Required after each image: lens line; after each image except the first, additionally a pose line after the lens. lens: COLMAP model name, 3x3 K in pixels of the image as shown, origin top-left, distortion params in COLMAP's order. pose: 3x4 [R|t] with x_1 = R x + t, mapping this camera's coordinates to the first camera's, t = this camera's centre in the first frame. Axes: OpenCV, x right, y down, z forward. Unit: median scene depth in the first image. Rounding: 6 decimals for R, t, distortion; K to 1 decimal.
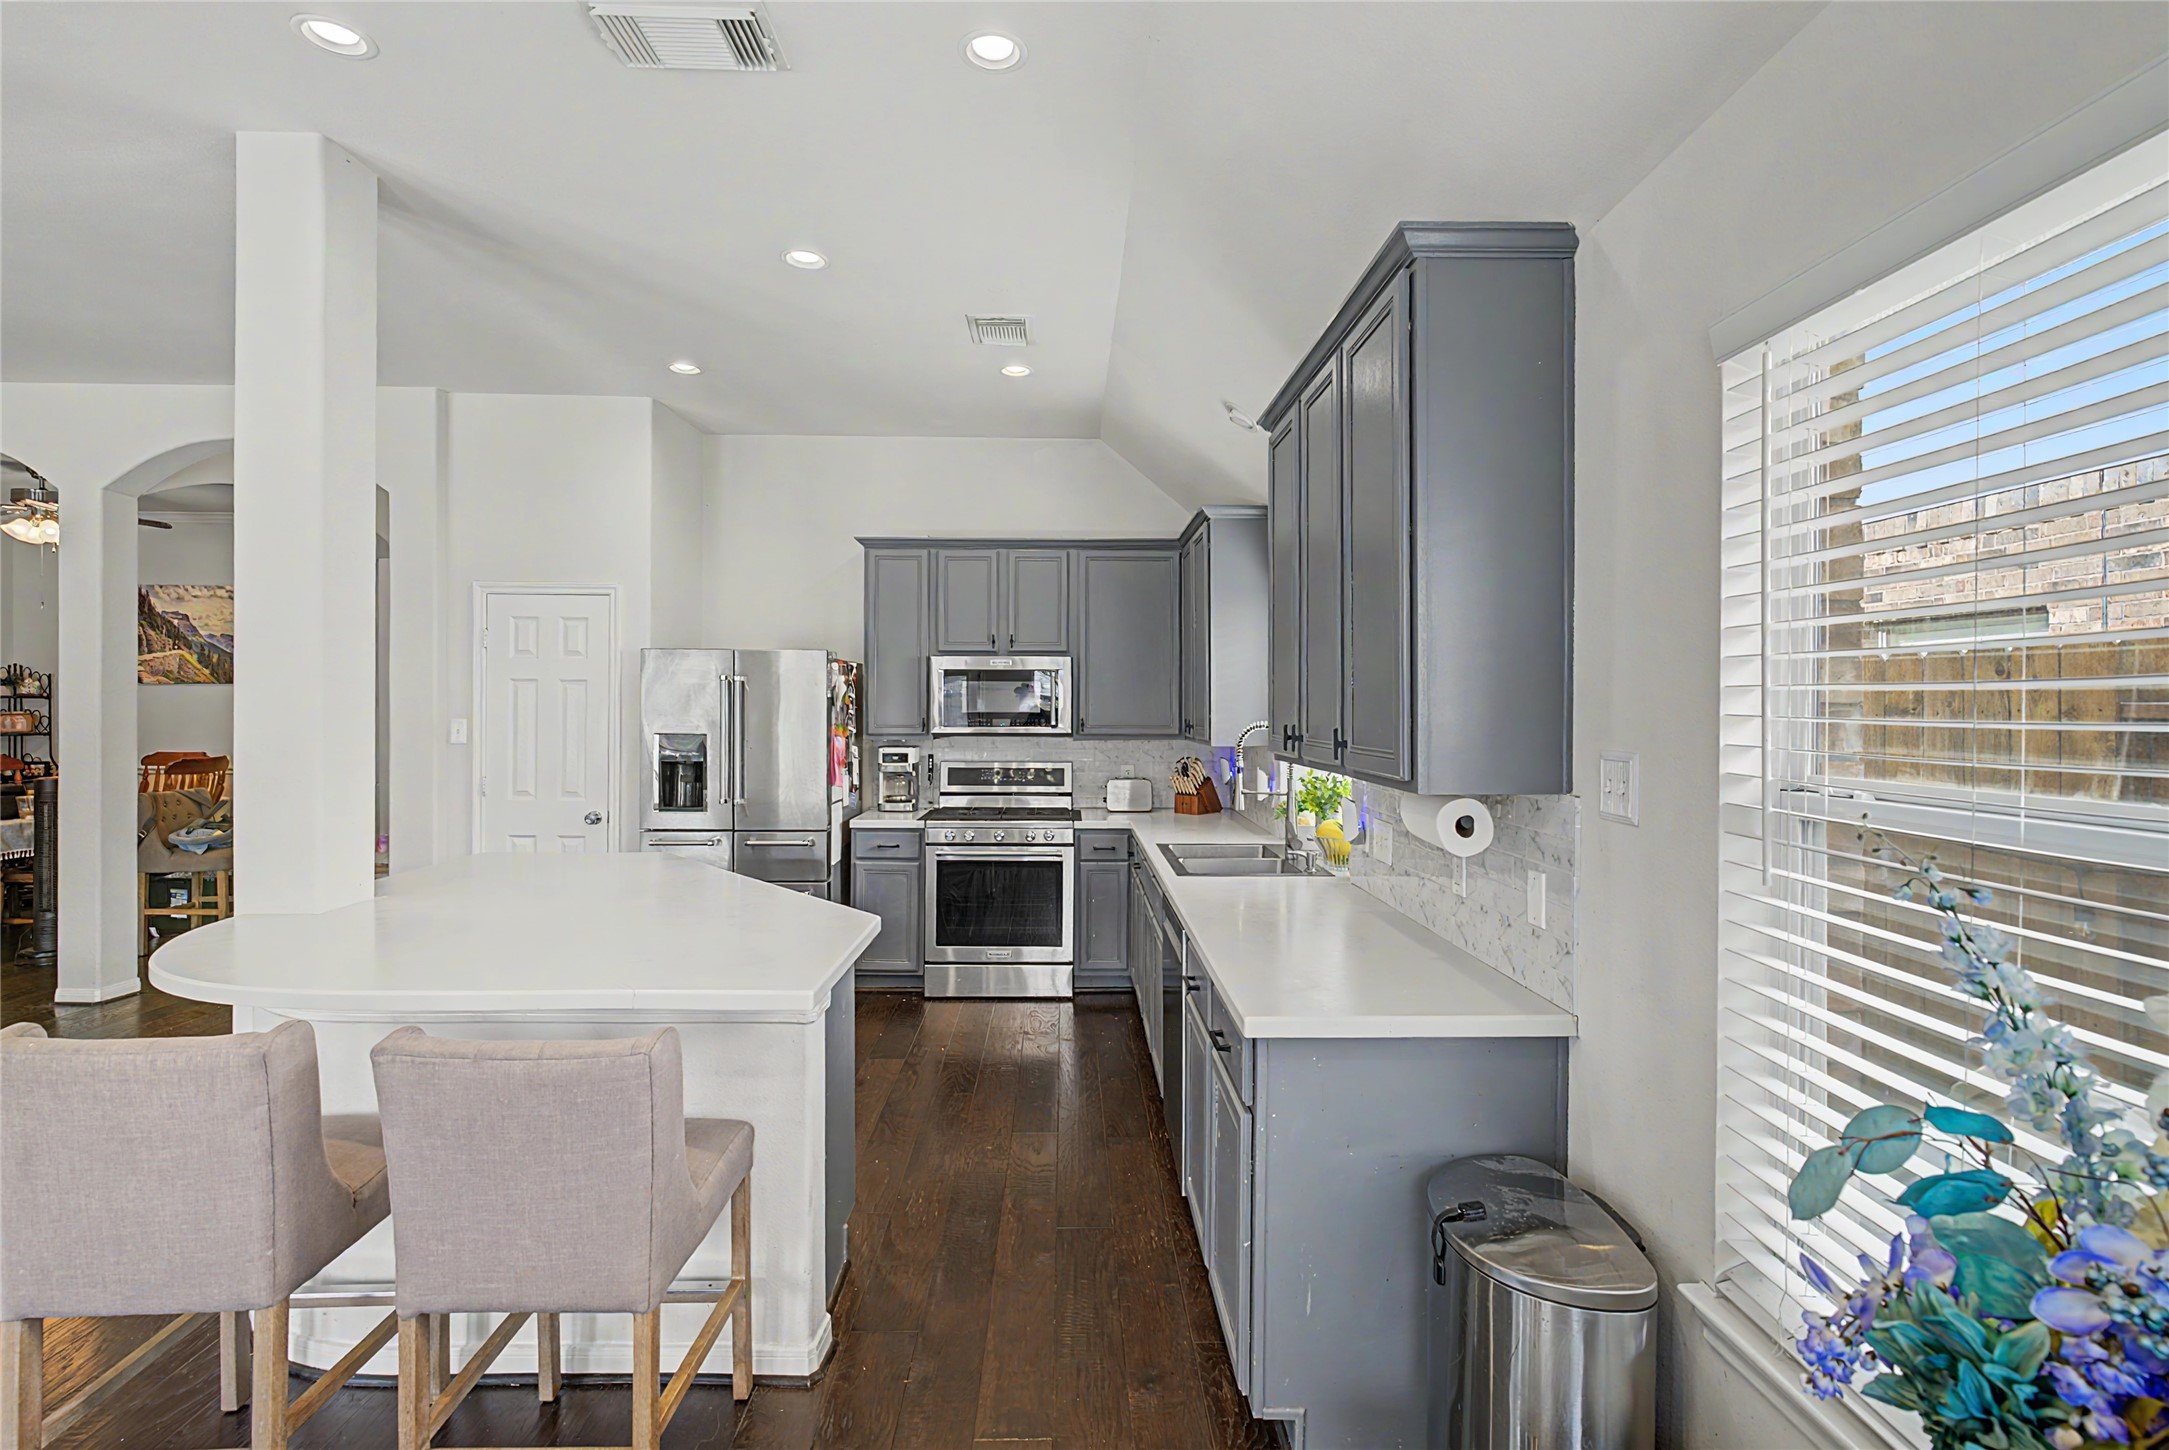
lens RADIAL K [[1020.5, 0, 1076.5], [0, 1020.5, 703.9], [0, 0, 1]] dist [-0.010751, 0.004848]
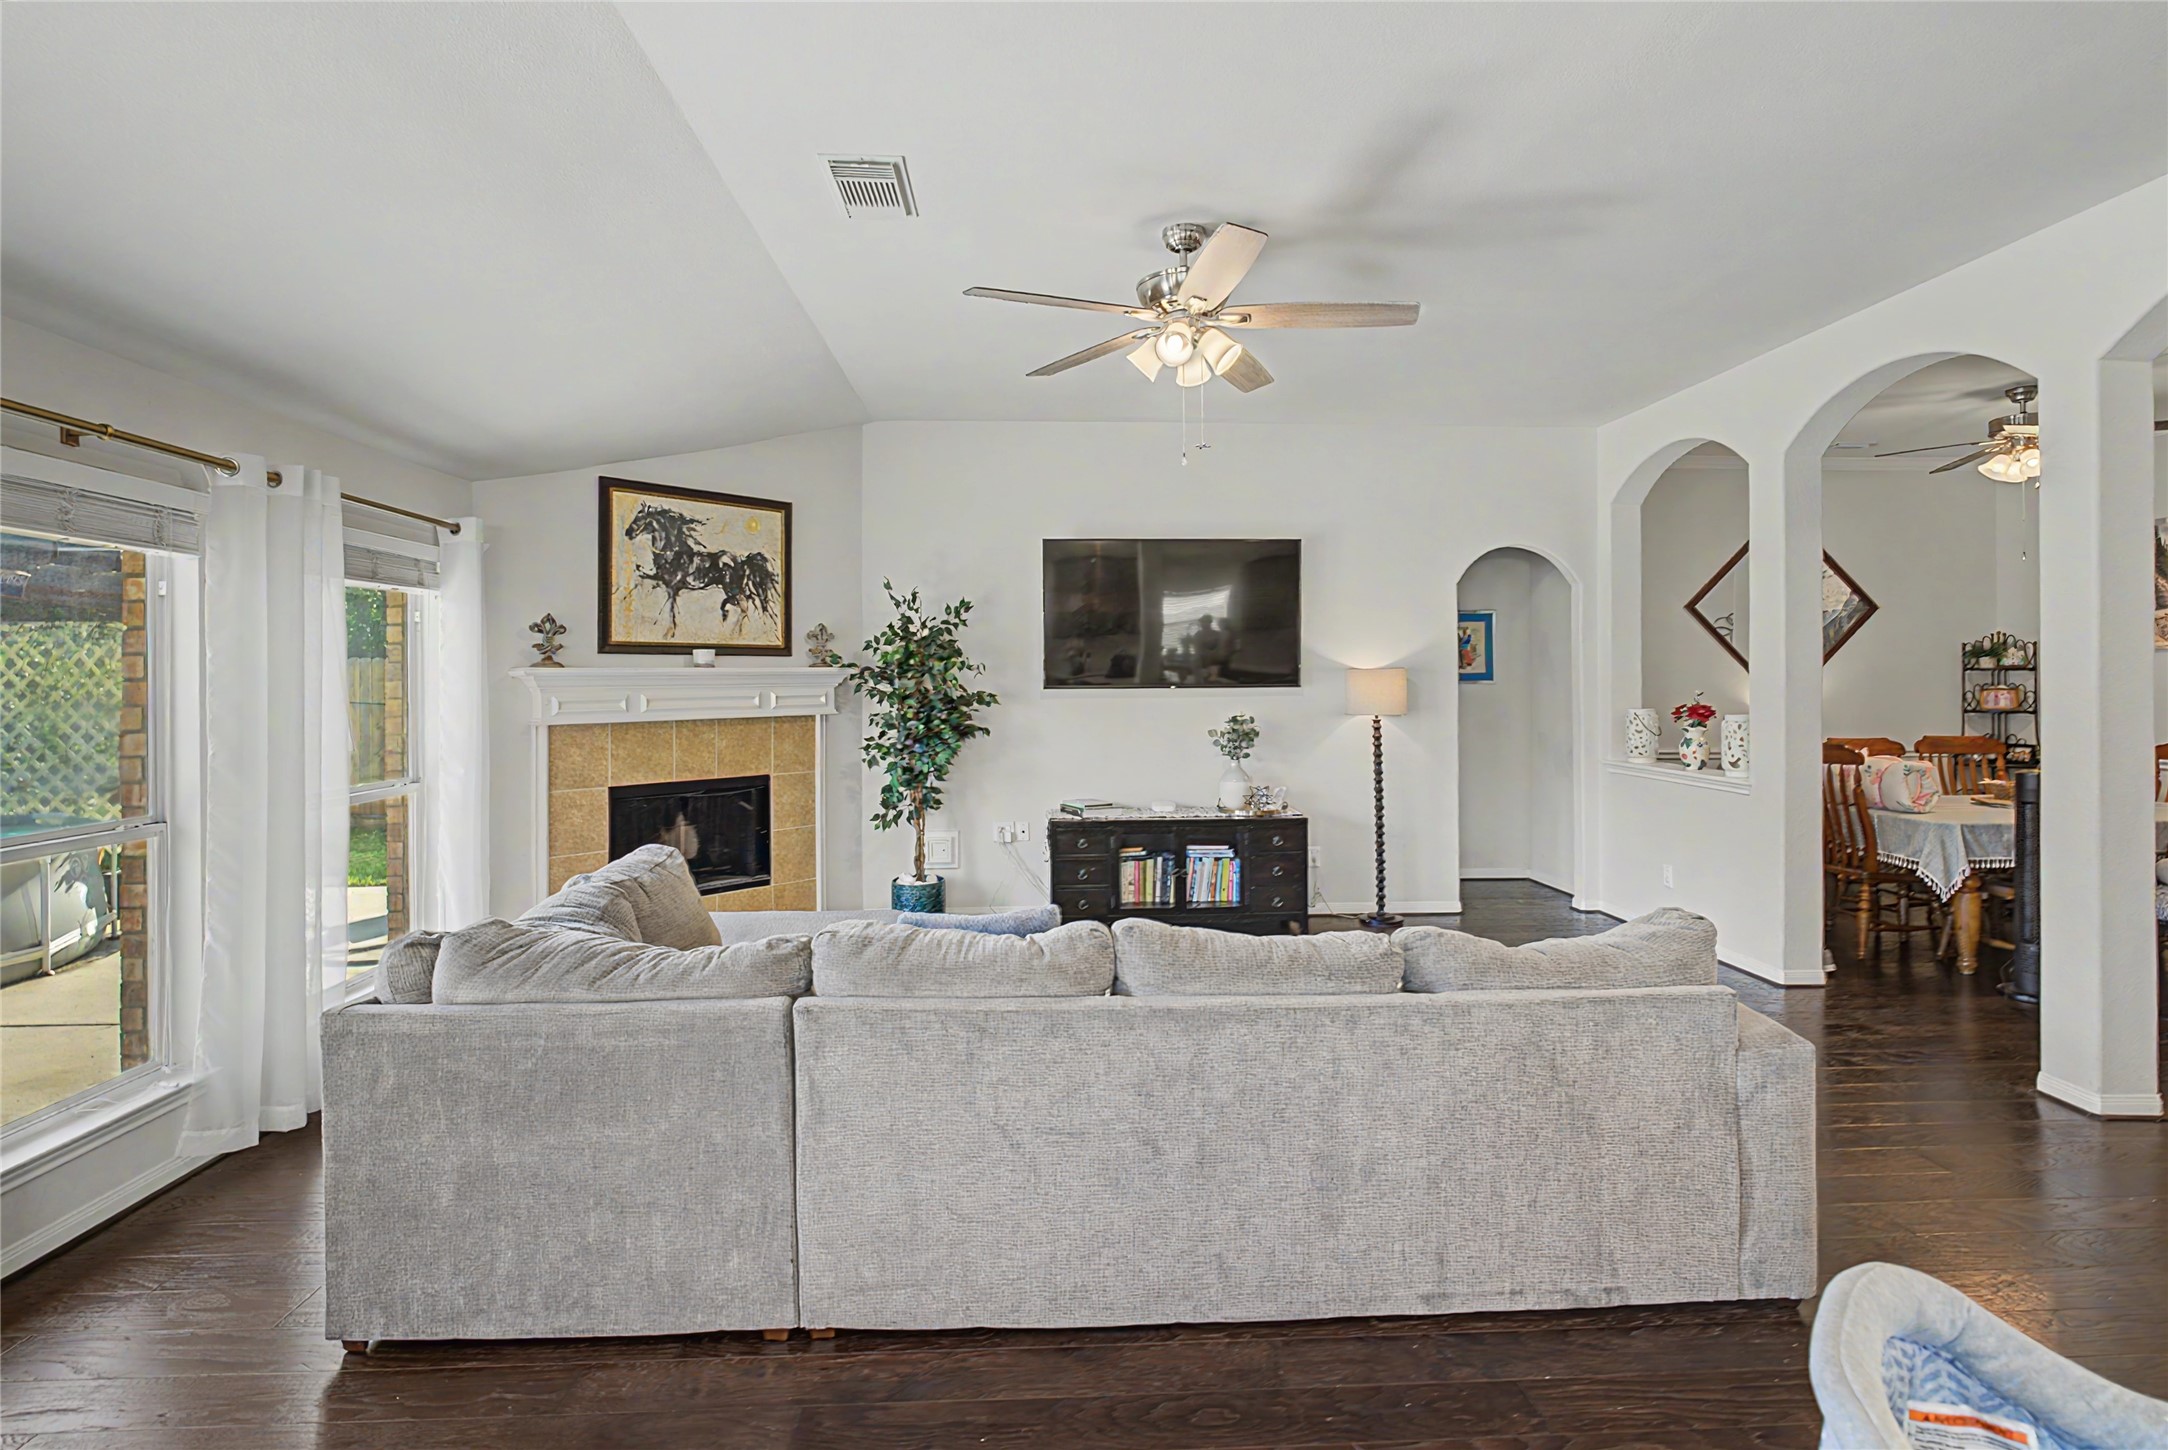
lens RADIAL K [[1020.0, 0, 1112.8], [0, 1020.0, 673.5], [0, 0, 1]] dist [-0.010751, 0.004848]
pose [[0.037695, -0.007130, -0.999264, -0.292121], [0.001995, 0.999973, -0.007060, 0.002811], [0.999287, -0.001727, 0.037709, 0.297955]]
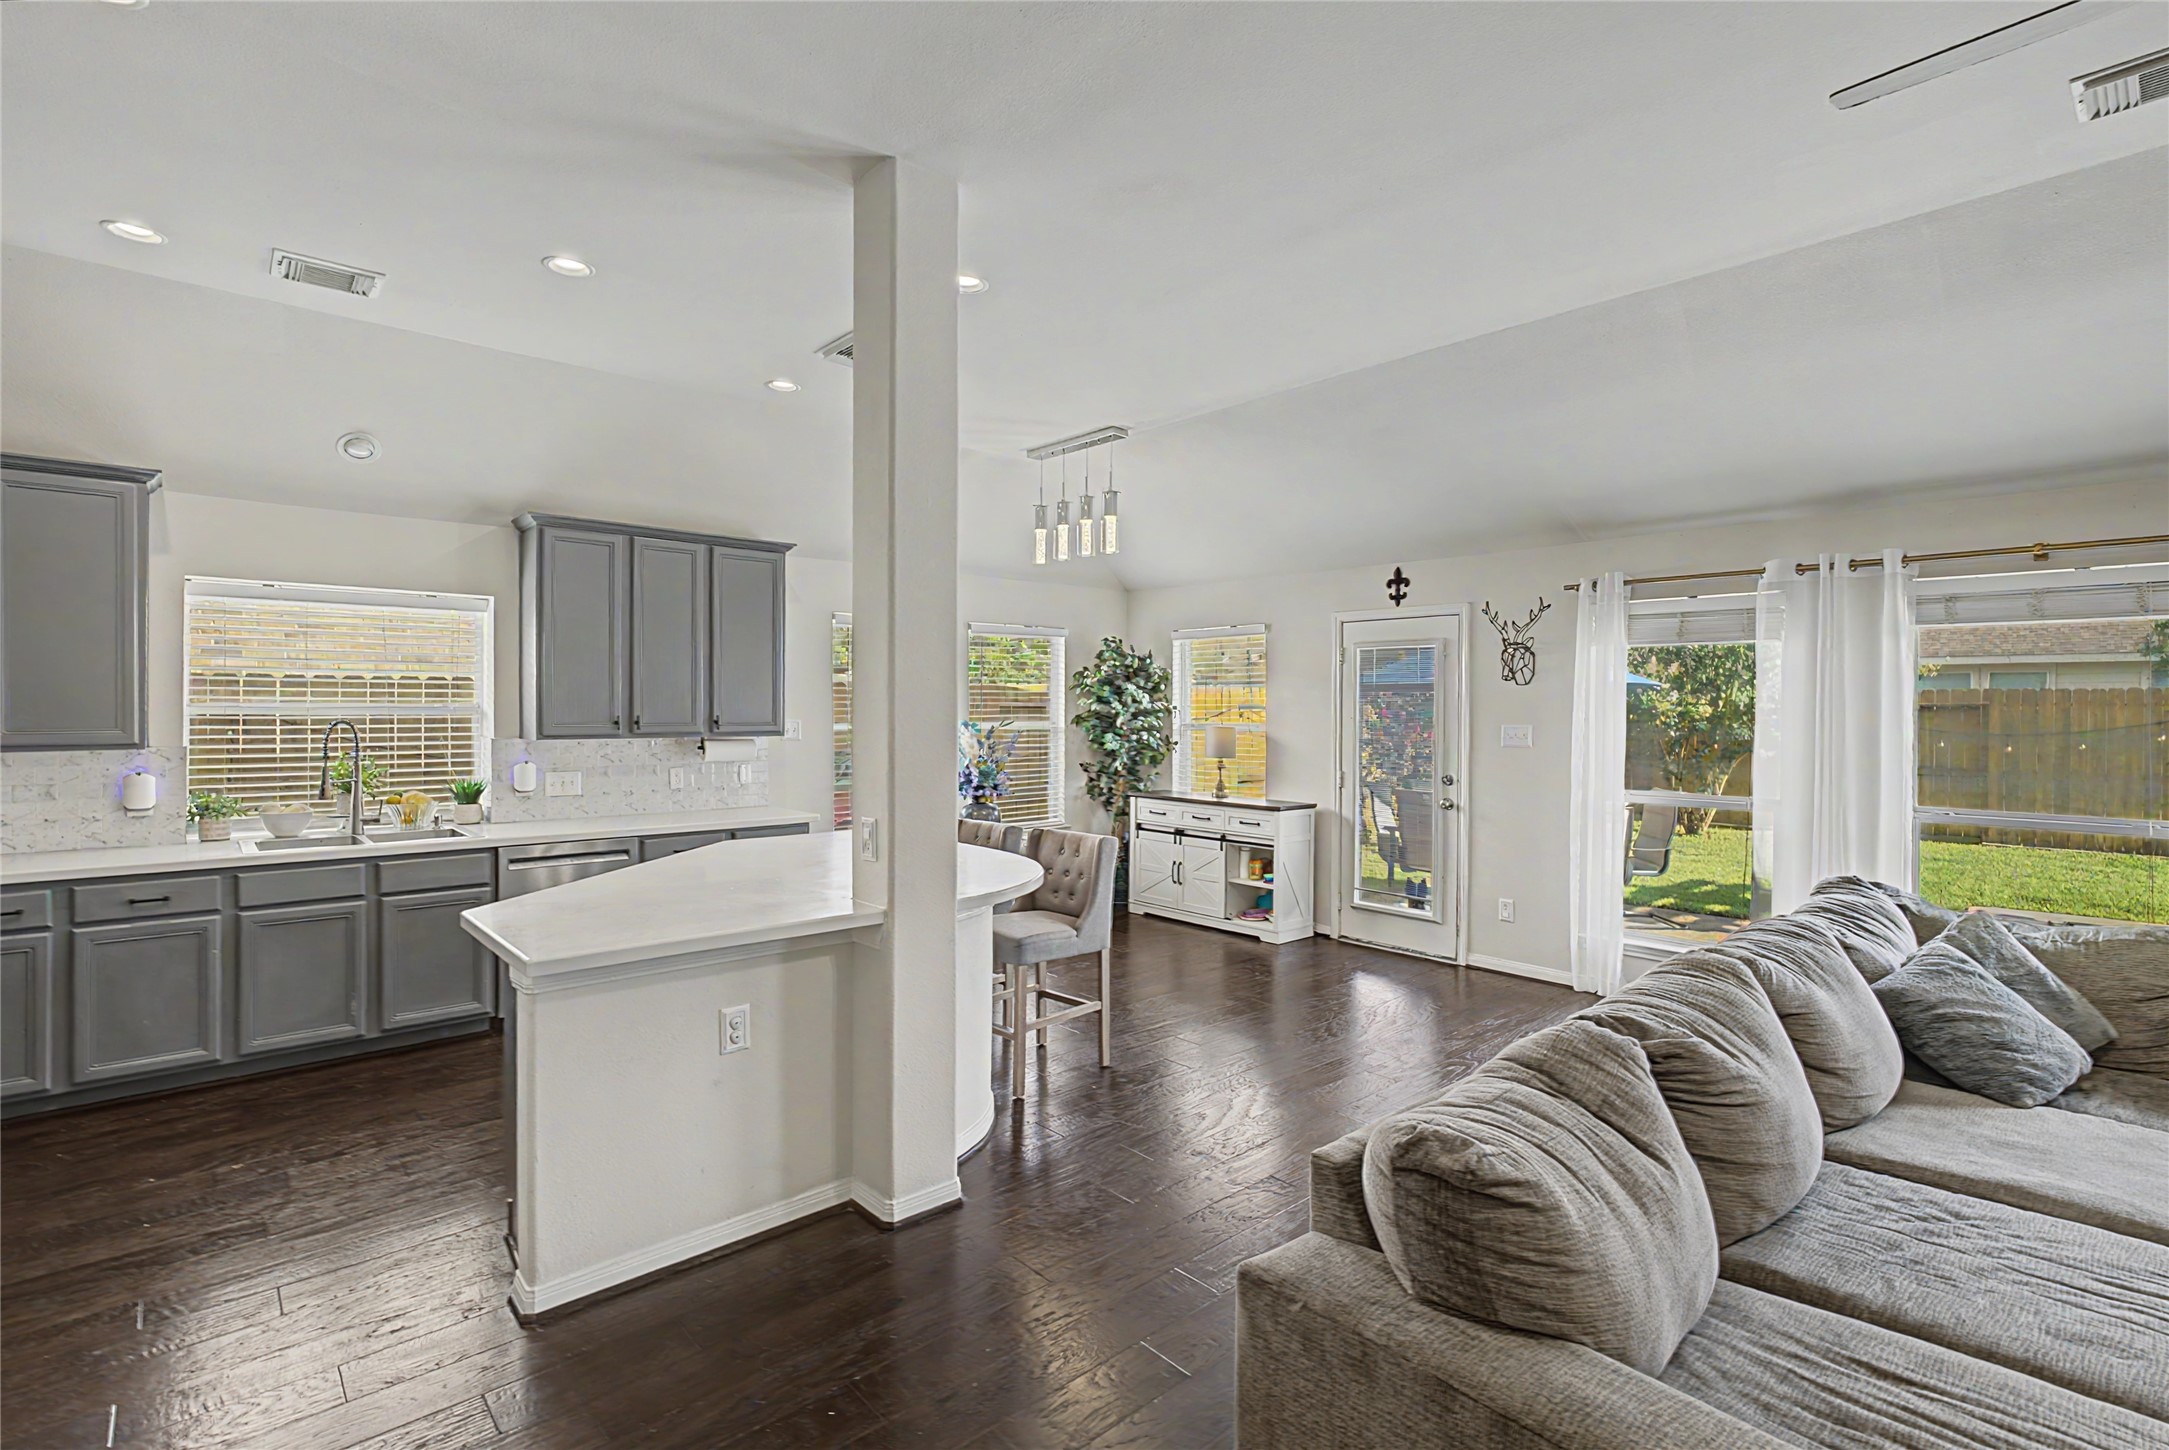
lens RADIAL K [[1020.5, 0, 1074.8], [0, 1020.5, 713.6], [0, 0, 1]] dist [-0.010751, 0.004848]
pose [[-0.648591, -0.008799, 0.761087, -0.889931], [-0.006073, 0.999961, 0.006385, 0.000384], [-0.761113, -0.000481, -0.648619, 0.828998]]
